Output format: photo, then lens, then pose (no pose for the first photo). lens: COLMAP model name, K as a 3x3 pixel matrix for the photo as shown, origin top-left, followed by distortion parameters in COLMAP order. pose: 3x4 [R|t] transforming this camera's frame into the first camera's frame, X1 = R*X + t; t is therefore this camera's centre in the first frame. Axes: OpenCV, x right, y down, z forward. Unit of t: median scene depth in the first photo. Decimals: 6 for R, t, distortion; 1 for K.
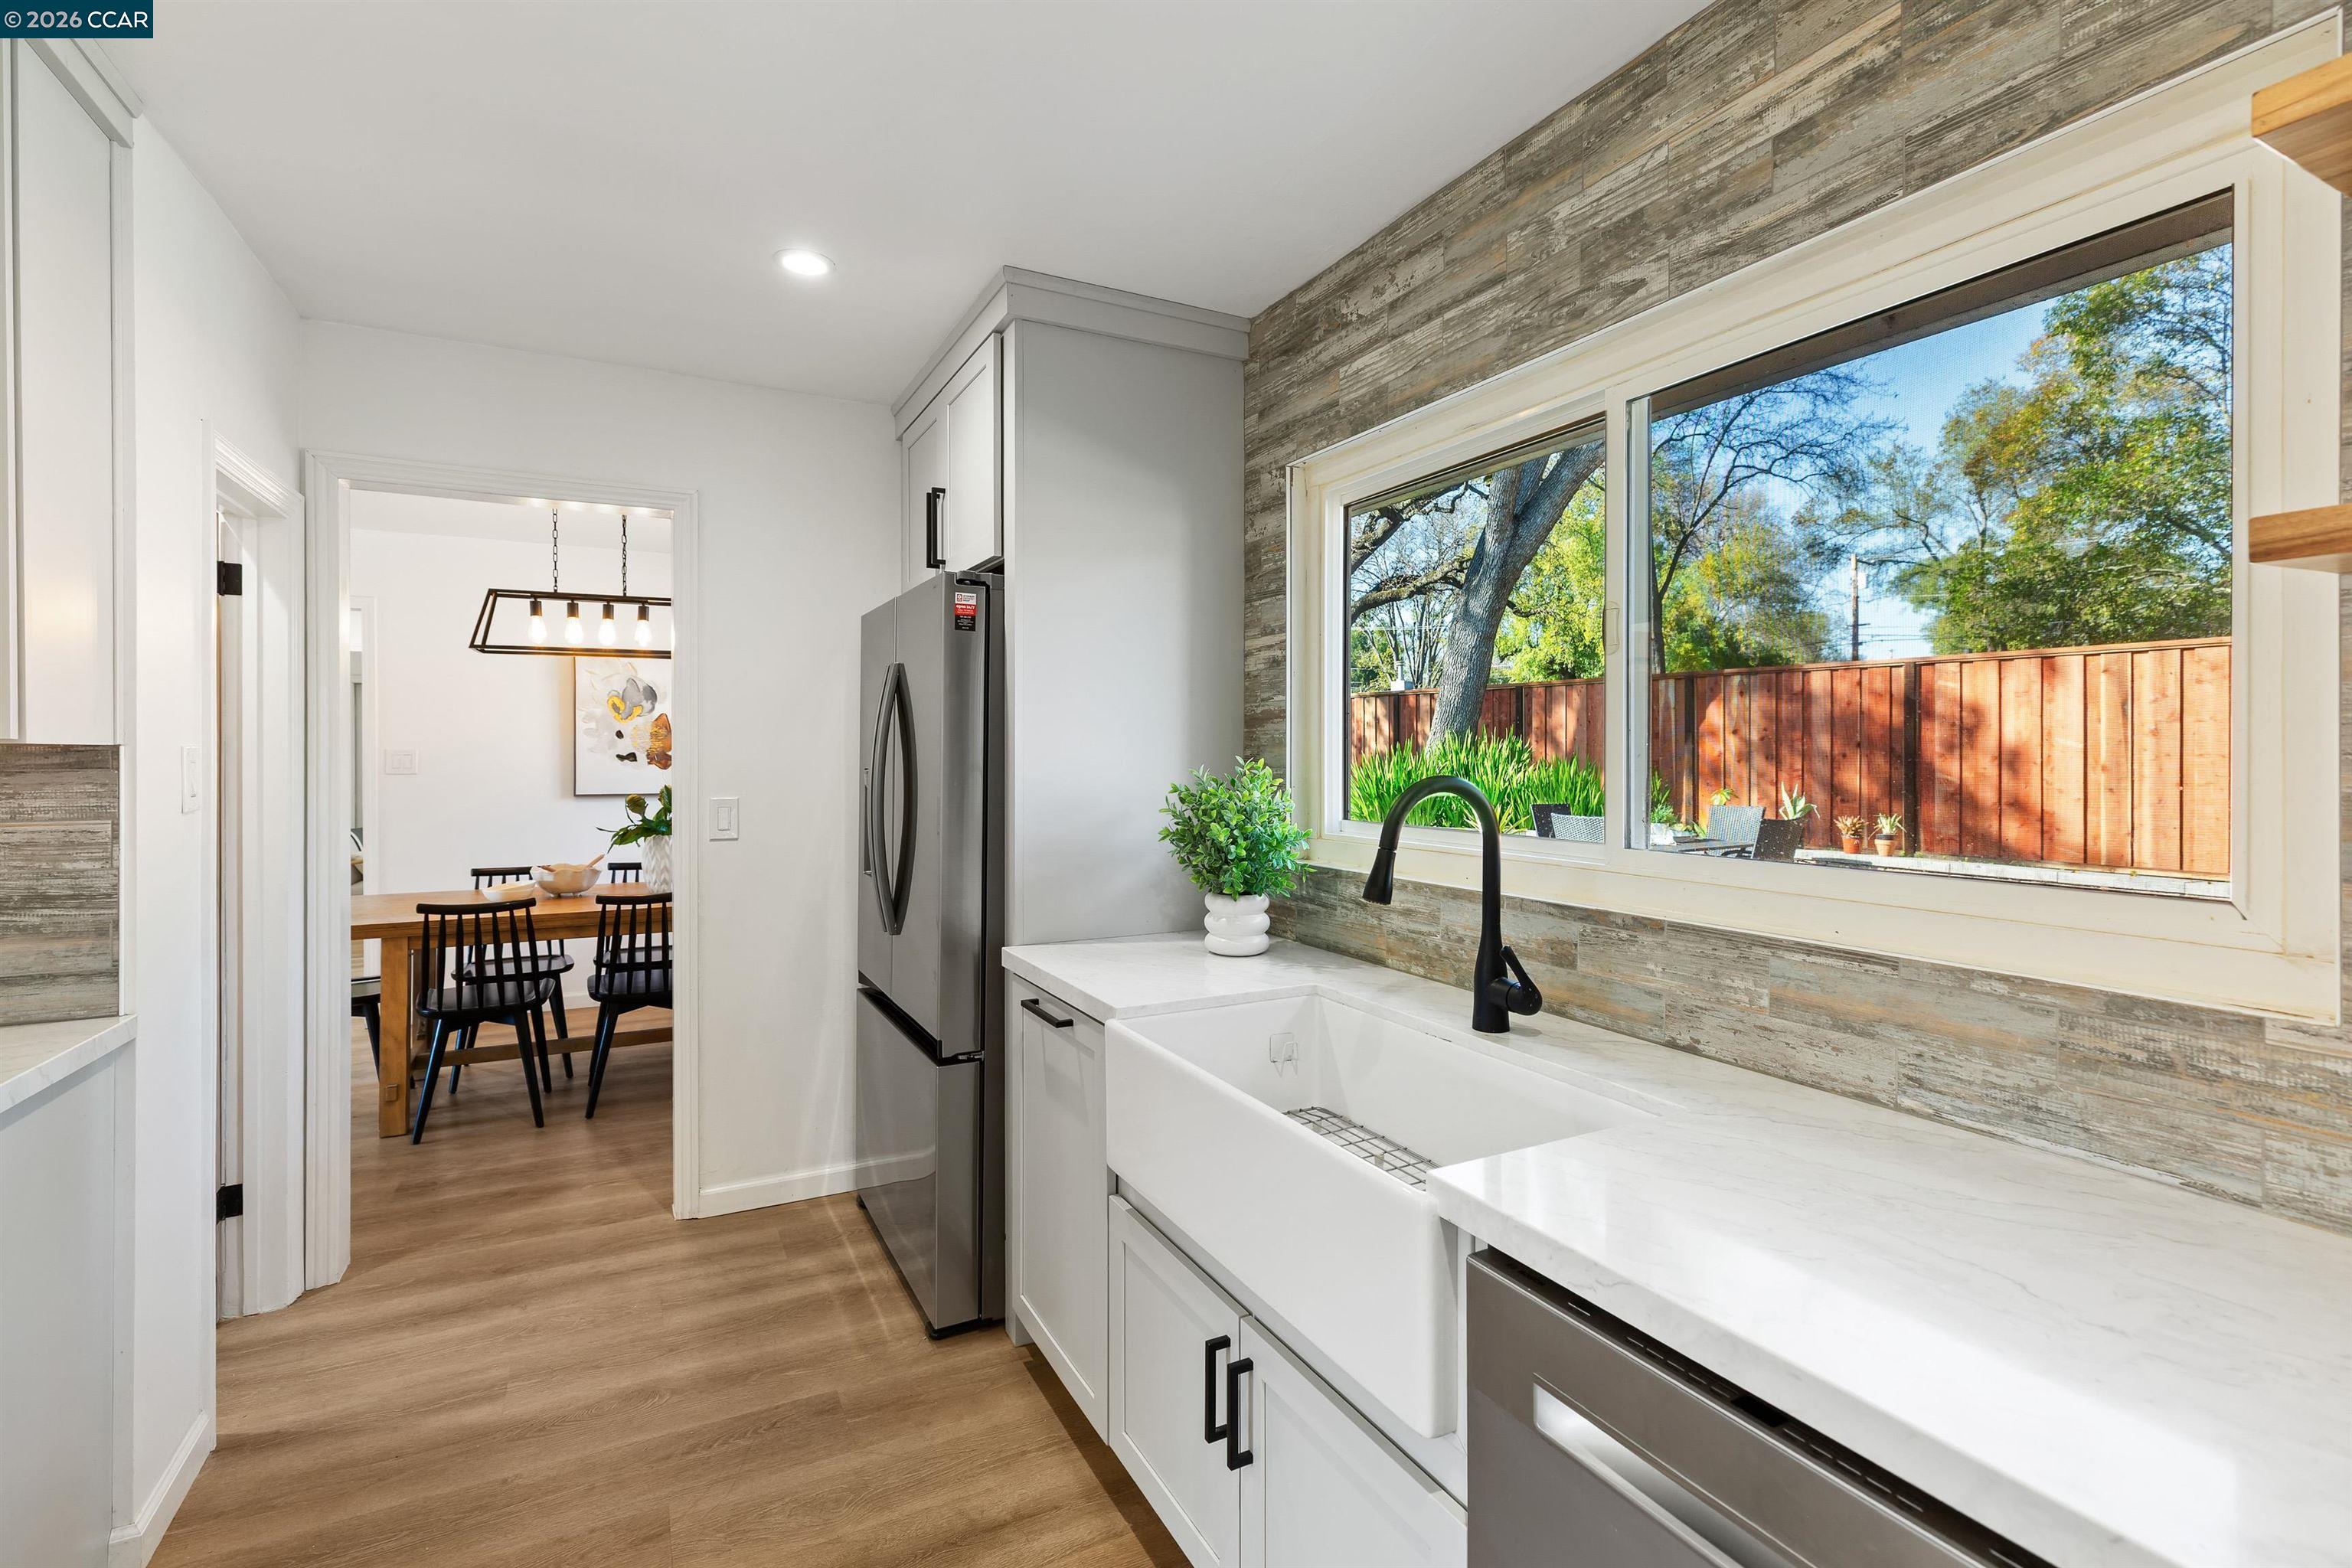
lens RADIAL K [[1059.1, 0, 1168.8], [0, 1059.1, 754.8], [0, 0, 1]] dist [0.000013, -0.000248]
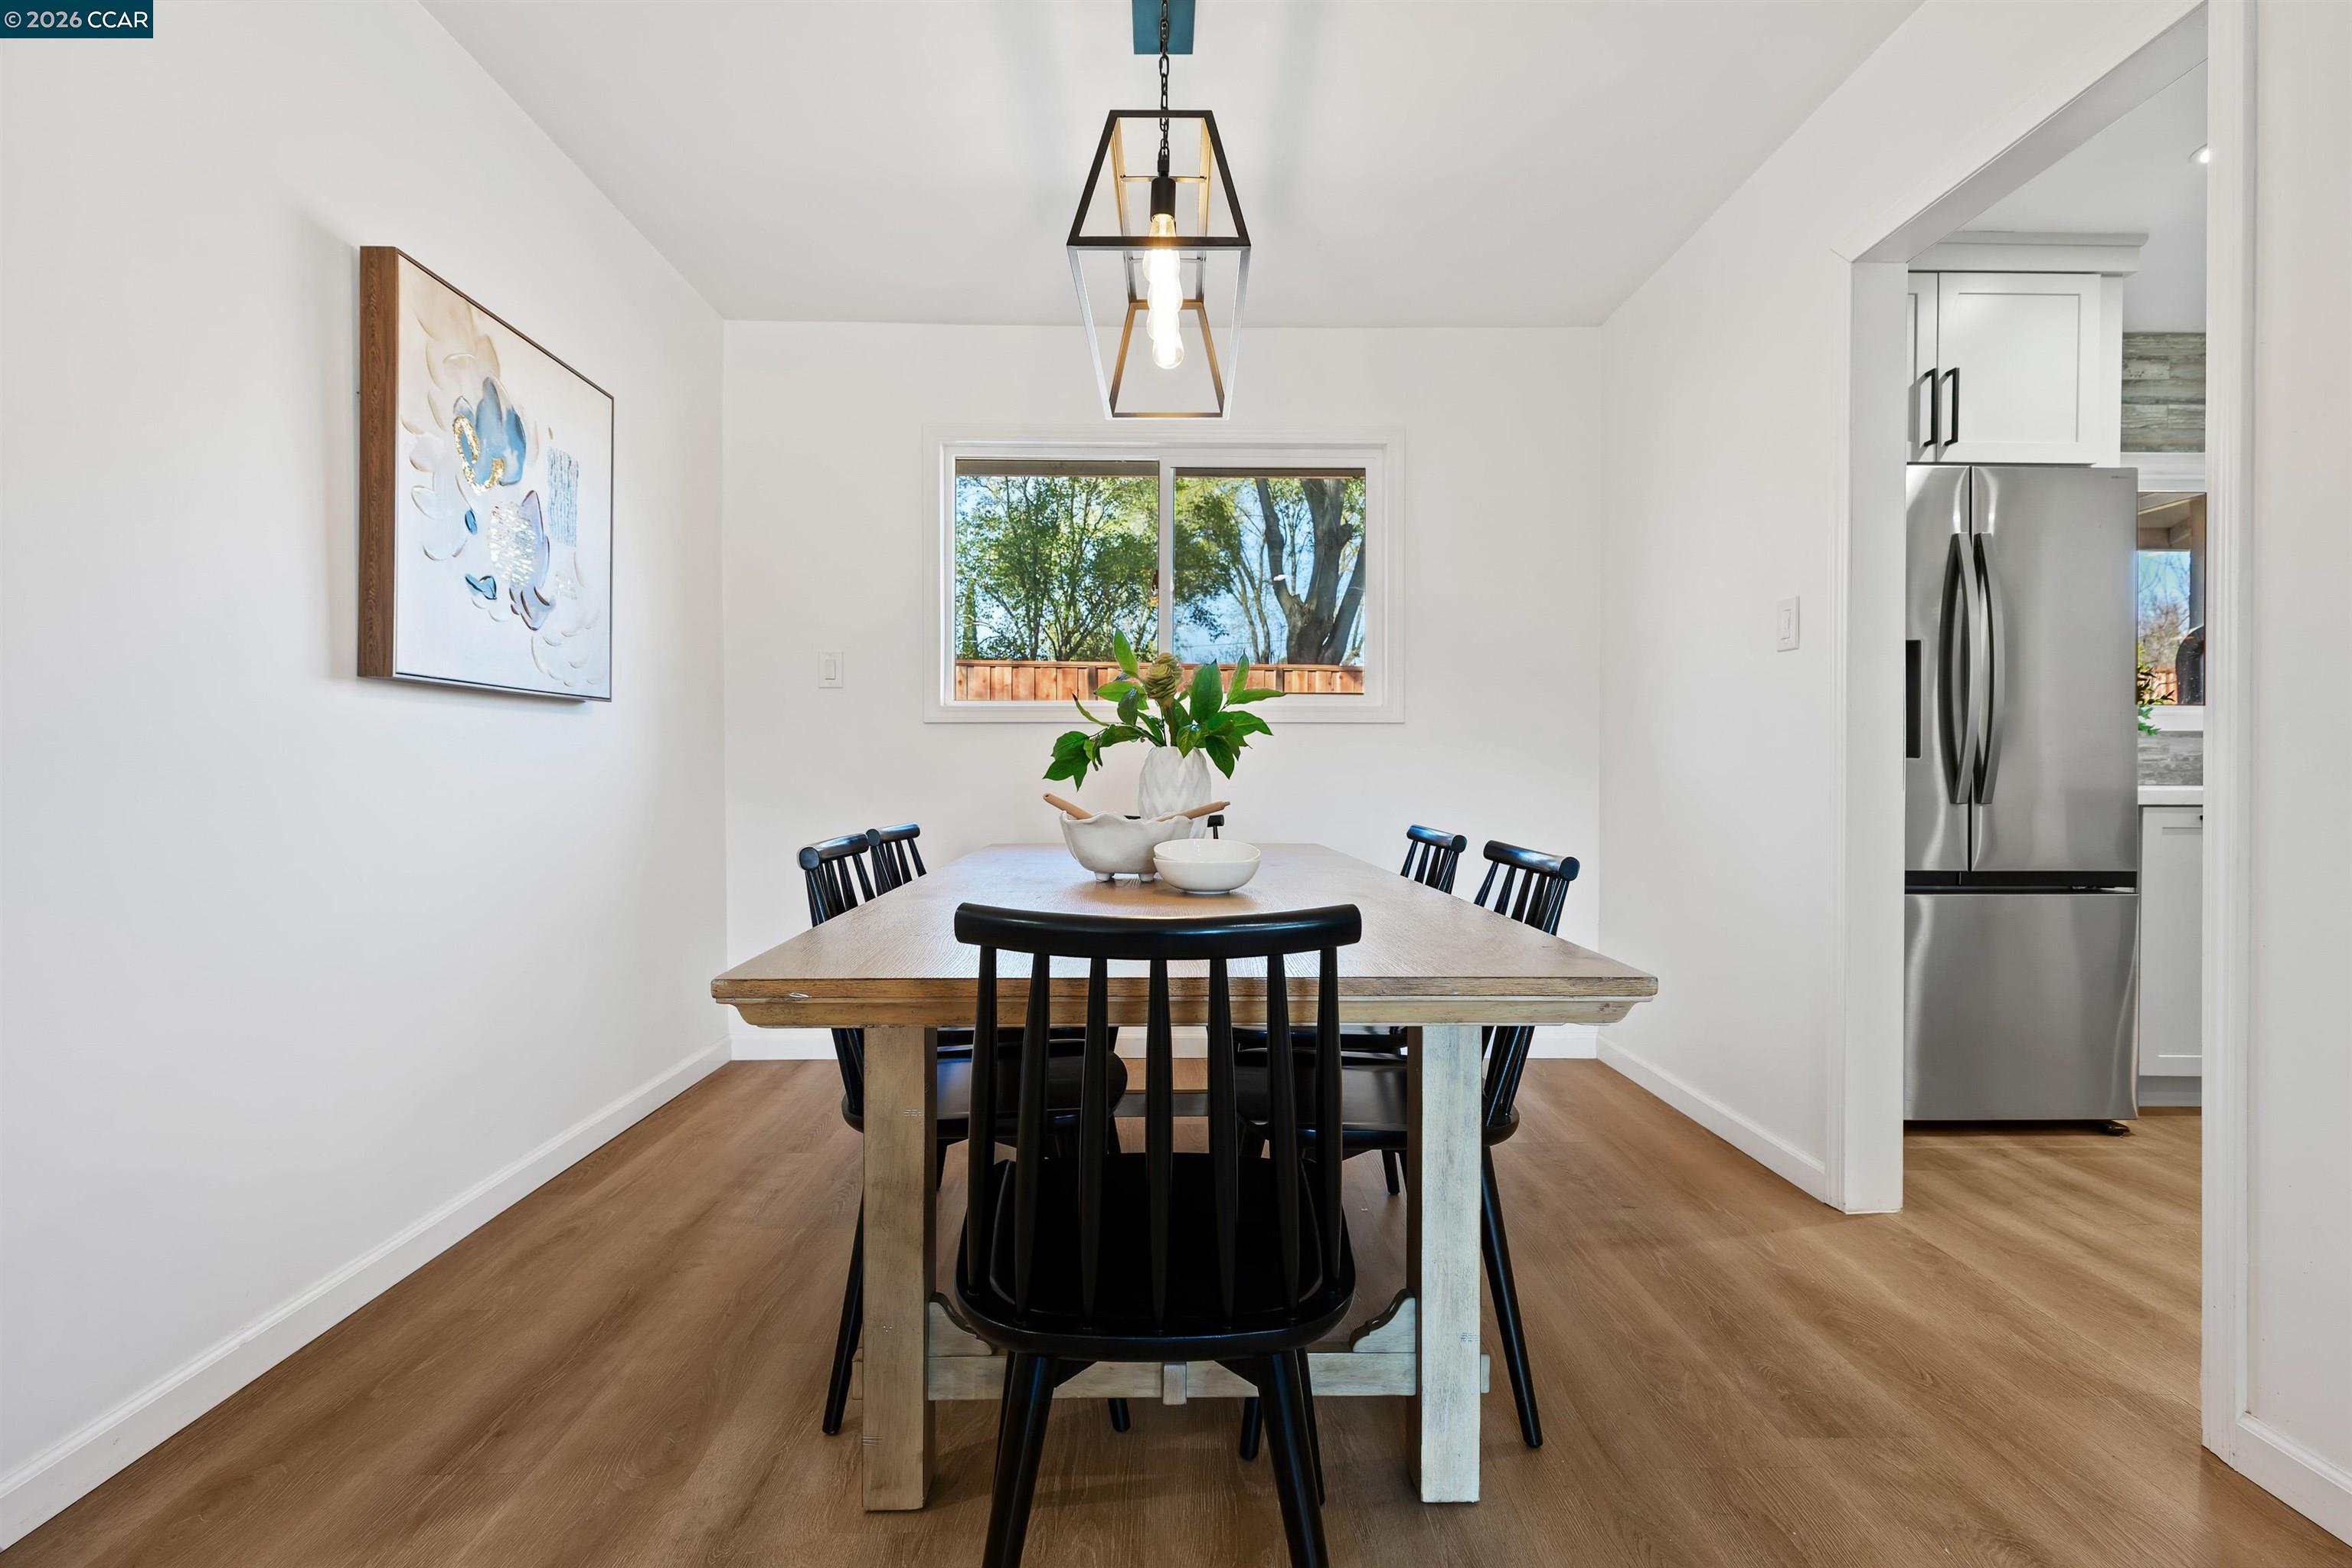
lens RADIAL K [[1062.5, 0, 1164.3], [0, 1062.5, 777.7], [0, 0, 1]] dist [0.002368, 0.000660]
pose [[0.444091, -0.007307, 0.895952, -1.793738], [-0.000183, 0.999966, 0.008246, 0.162375], [-0.895981, -0.003826, 0.444075, 1.481733]]
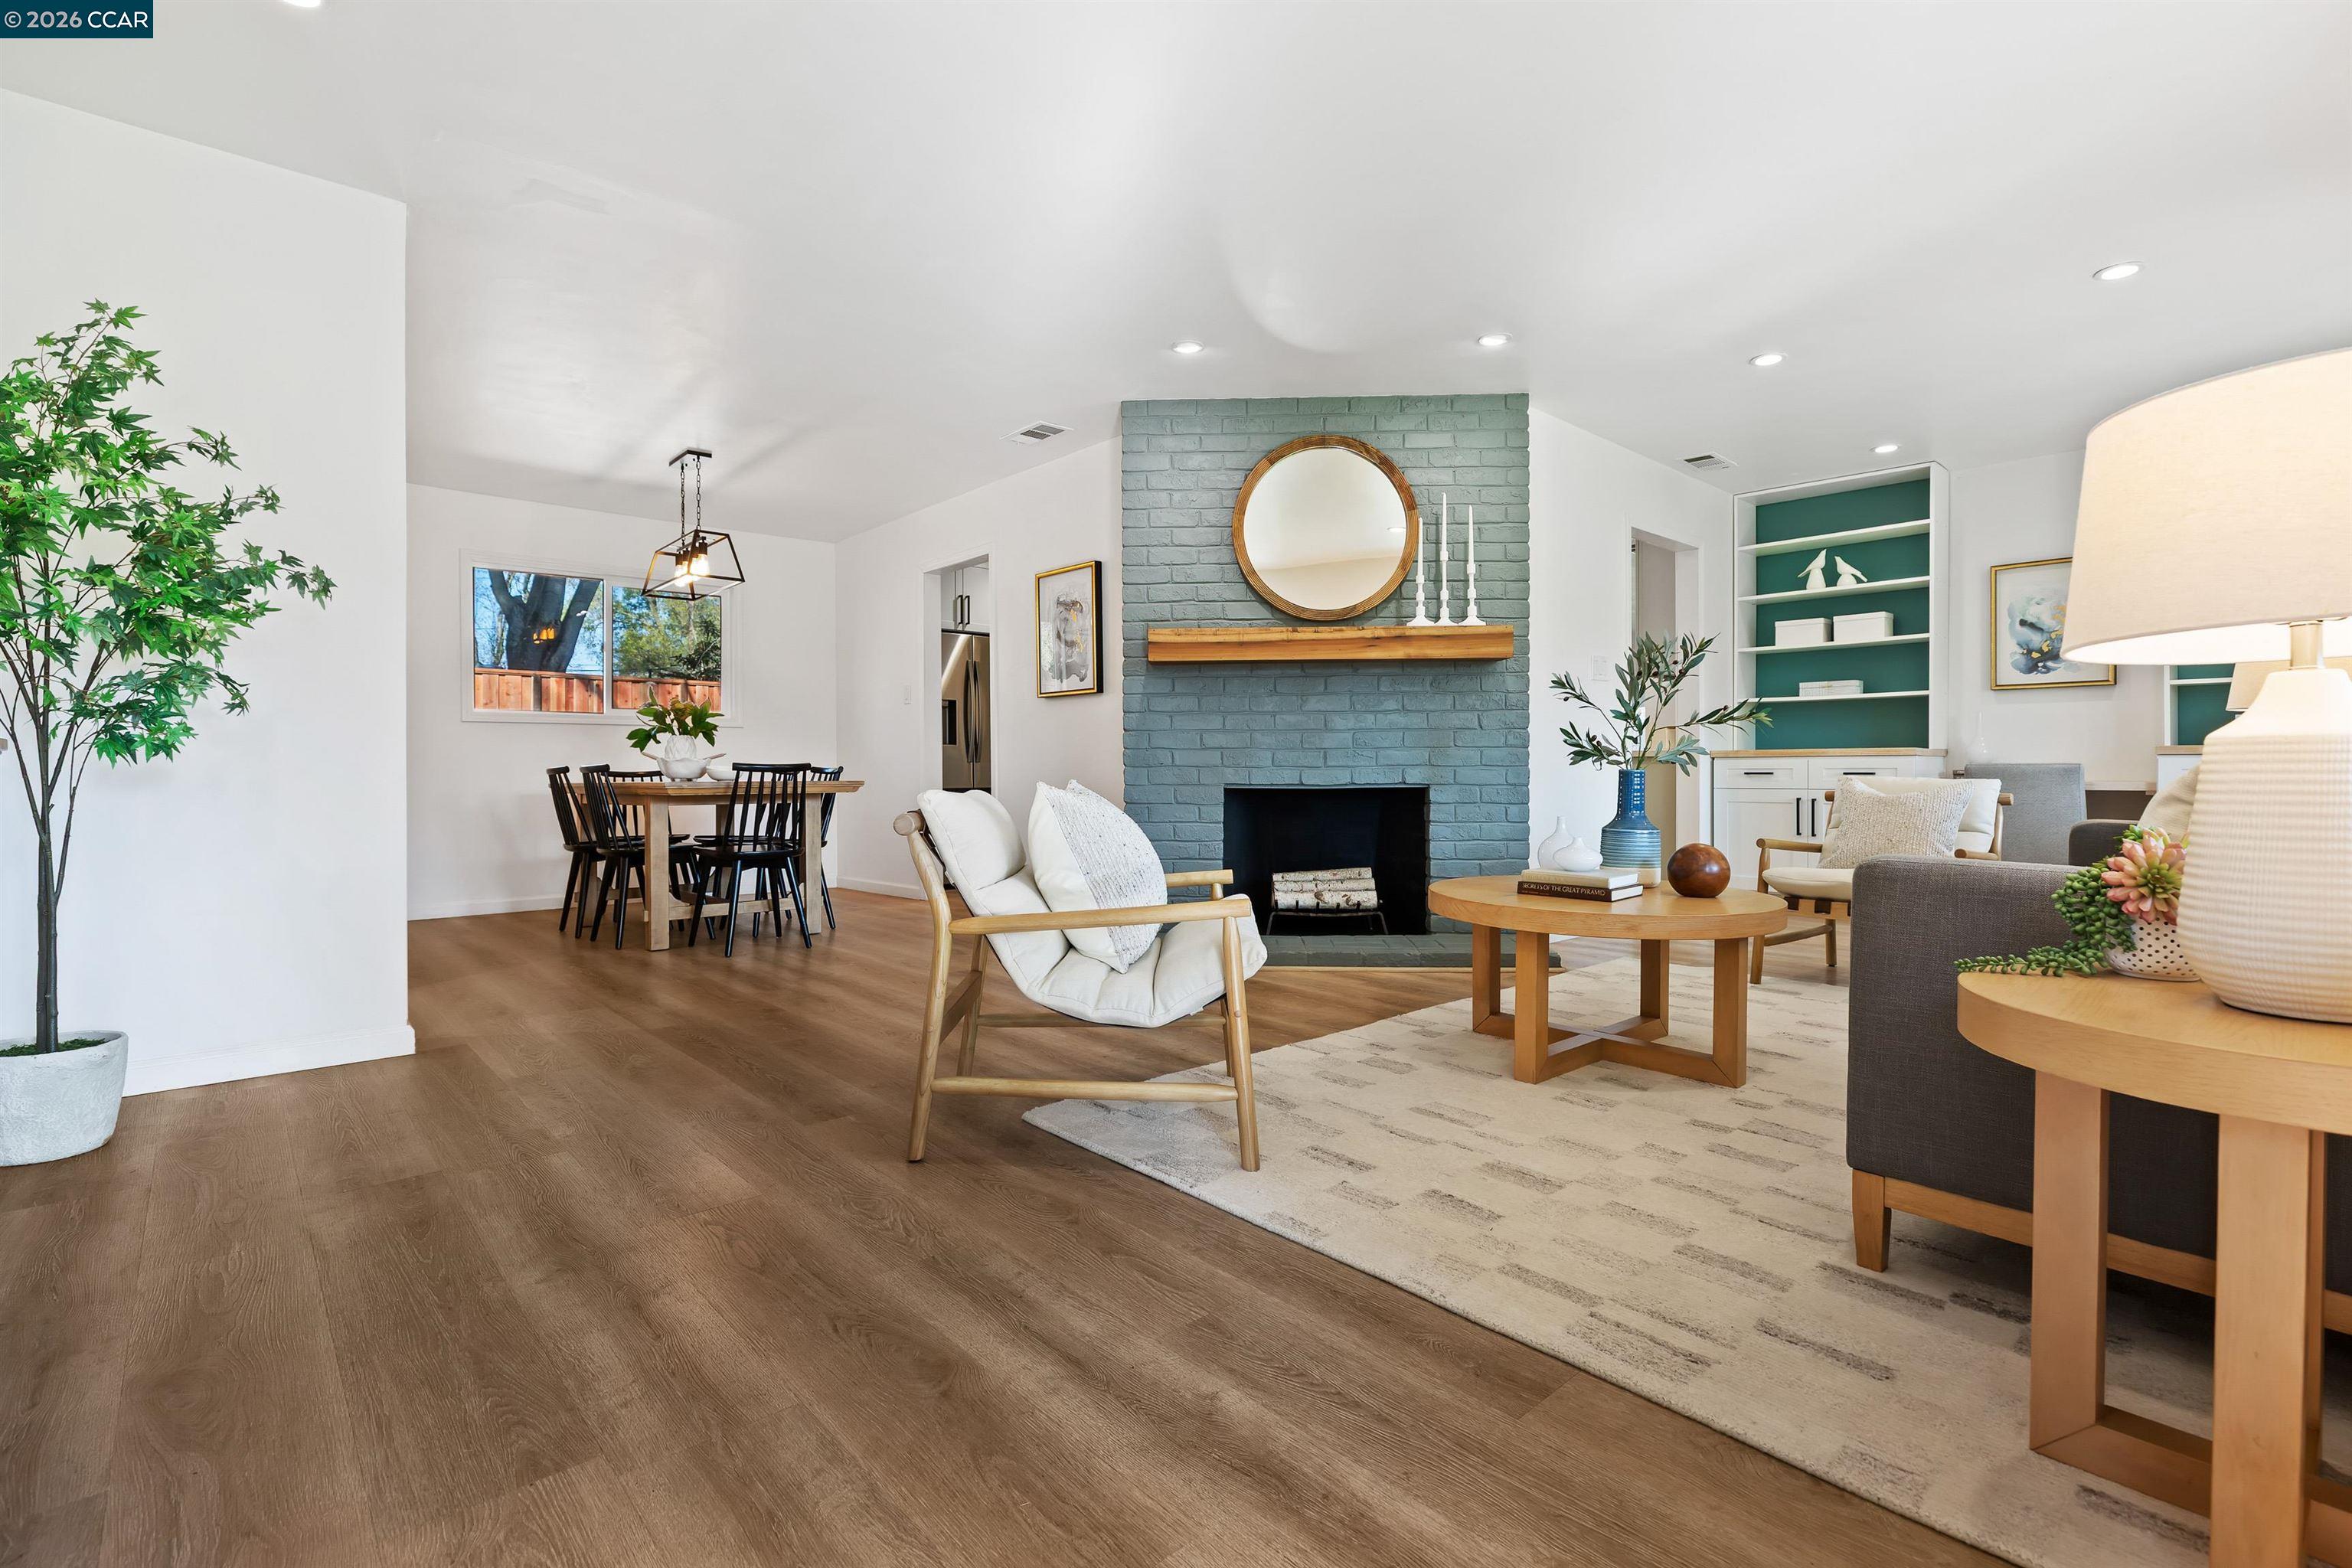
lens RADIAL K [[1073.8, 0, 1173.4], [0, 1073.8, 775.0], [0, 0, 1]] dist [-0.004739, -0.000085]
pose [[-0.258271, -0.000742, 0.966072, -3.585793], [0.009121, 0.999953, 0.003206, 0.236410], [-0.966029, 0.009639, -0.258252, 1.454355]]
